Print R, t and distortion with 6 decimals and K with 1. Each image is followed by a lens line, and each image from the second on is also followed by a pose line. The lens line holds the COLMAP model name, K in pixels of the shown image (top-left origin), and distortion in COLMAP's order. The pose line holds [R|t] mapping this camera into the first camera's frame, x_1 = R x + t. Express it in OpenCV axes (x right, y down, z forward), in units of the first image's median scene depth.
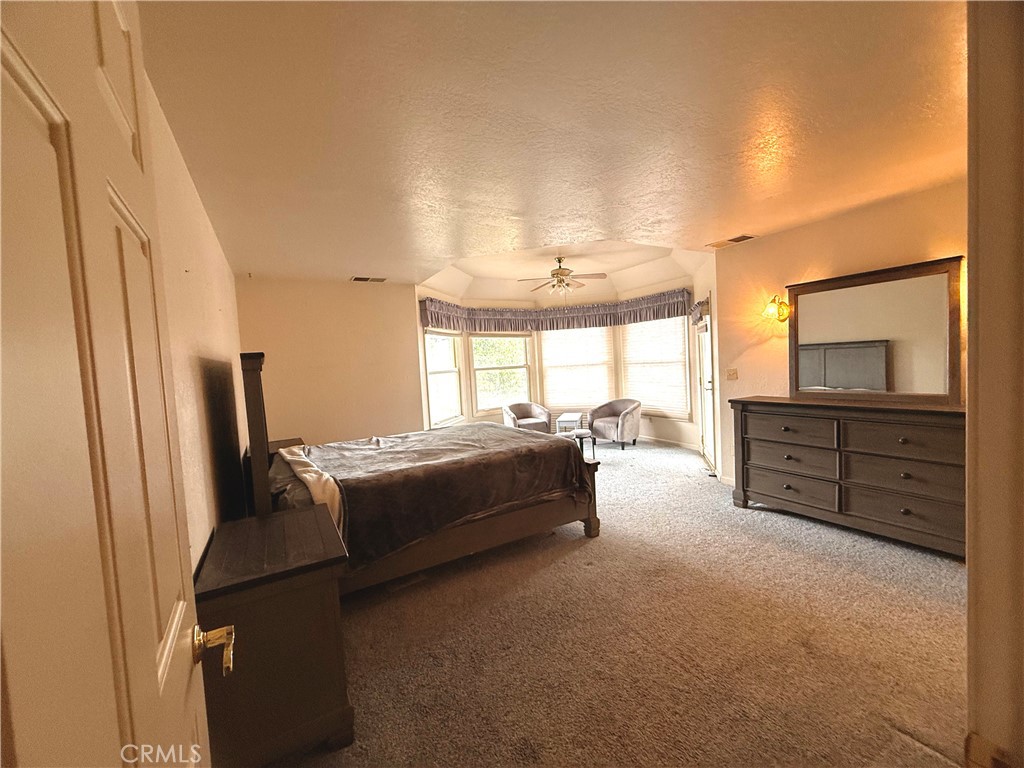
lens RADIAL K [[408.3, 0, 510.2], [0, 408.3, 382.4], [0, 0, 1]] dist [-0.001400, 0.000381]
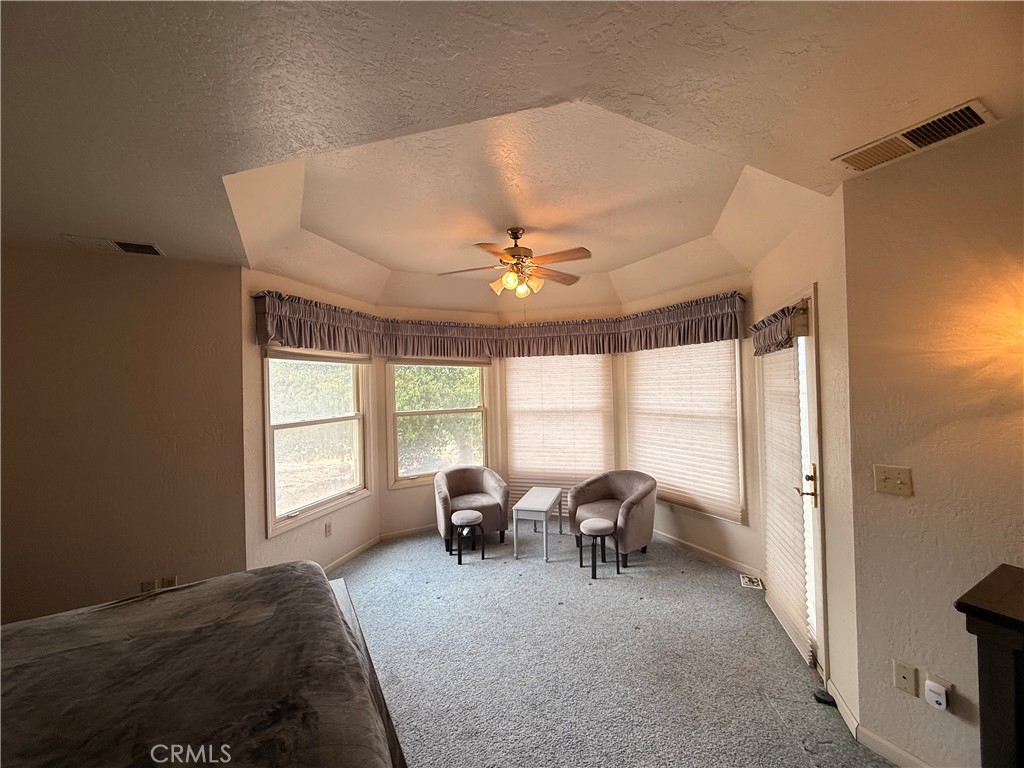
lens RADIAL K [[408.3, 0, 509.9], [0, 408.3, 382.4], [0, 0, 1]] dist [-0.001400, 0.000381]
pose [[0.999278, 0.031648, -0.021042, 0.108464], [-0.032866, 0.997637, -0.060328, -0.050251], [0.019083, 0.060976, 0.997957, 0.371113]]
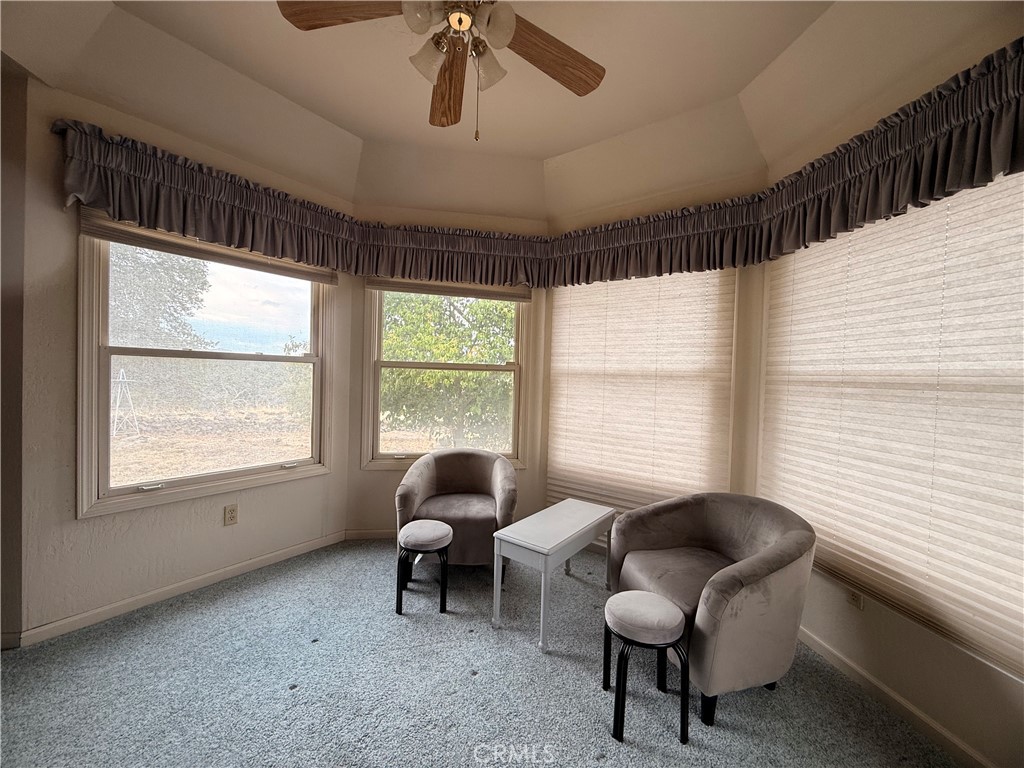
lens RADIAL K [[408.3, 0, 508.7], [0, 408.3, 382.8], [0, 0, 1]] dist [-0.001400, 0.000381]
pose [[0.926863, 0.092971, -0.363704, 0.215949], [-0.102557, 0.994702, -0.007088, -0.022782], [0.361118, 0.043870, 0.931487, 0.656838]]
